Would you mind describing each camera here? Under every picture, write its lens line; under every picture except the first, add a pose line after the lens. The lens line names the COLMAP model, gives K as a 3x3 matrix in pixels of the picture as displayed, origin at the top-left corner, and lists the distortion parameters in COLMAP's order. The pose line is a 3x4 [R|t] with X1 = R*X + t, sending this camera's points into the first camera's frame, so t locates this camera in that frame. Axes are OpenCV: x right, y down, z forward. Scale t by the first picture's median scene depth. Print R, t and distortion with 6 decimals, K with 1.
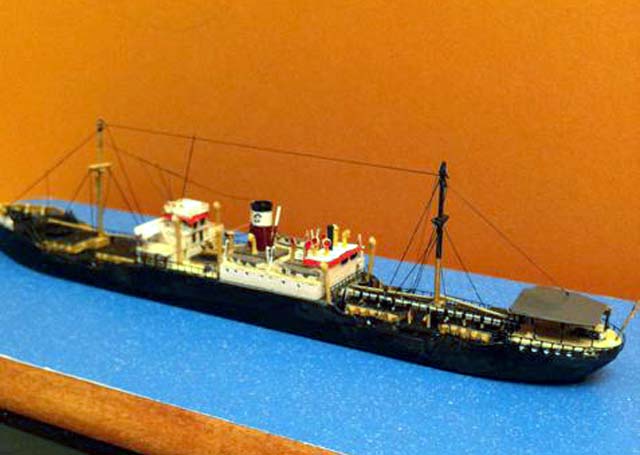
lens RADIAL K [[873.5, 0, 320.0], [0, 873.5, 227.5], [0, 0, 1]] dist [0.007470, -0.033013]
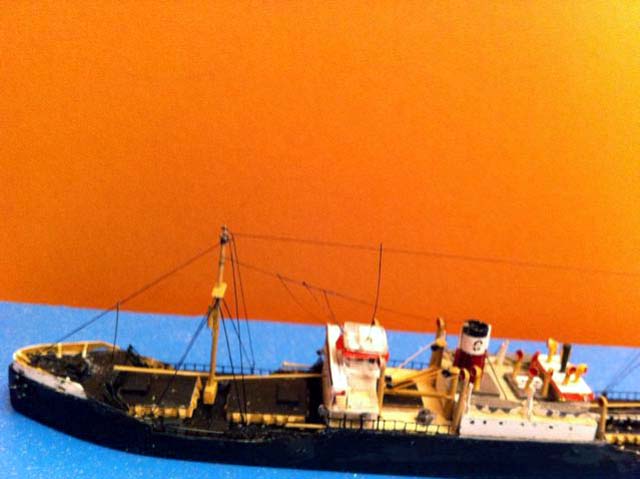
lens RADIAL K [[641.9, 0, 330.3], [0, 641.9, 235.9], [0, 0, 1]] dist [0.079874, -0.393427]
pose [[0.865581, -0.085360, 0.493440, -0.493022], [0.062763, 0.996087, 0.062217, -0.163707], [-0.496820, -0.022884, 0.867552, 0.570538]]
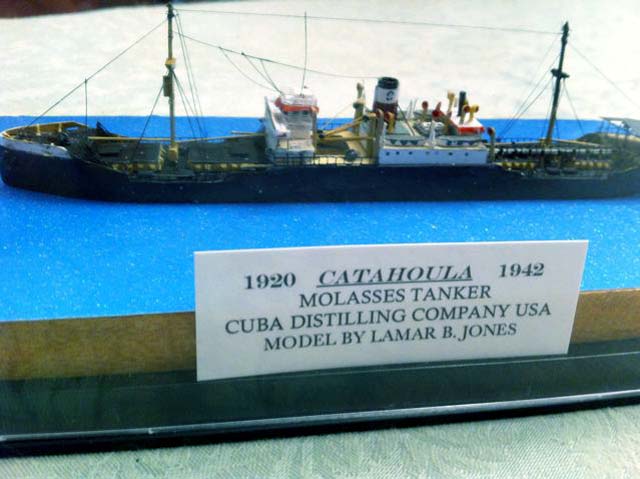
lens RADIAL K [[631.6, 0, 329.0], [0, 631.6, 236.9], [0, 0, 1]] dist [0.120255, -0.526267]
pose [[0.799859, -0.265272, 0.538383, -0.577881], [0.126537, 0.951395, 0.280779, -0.072269], [-0.586698, -0.156458, 0.794548, 0.457931]]
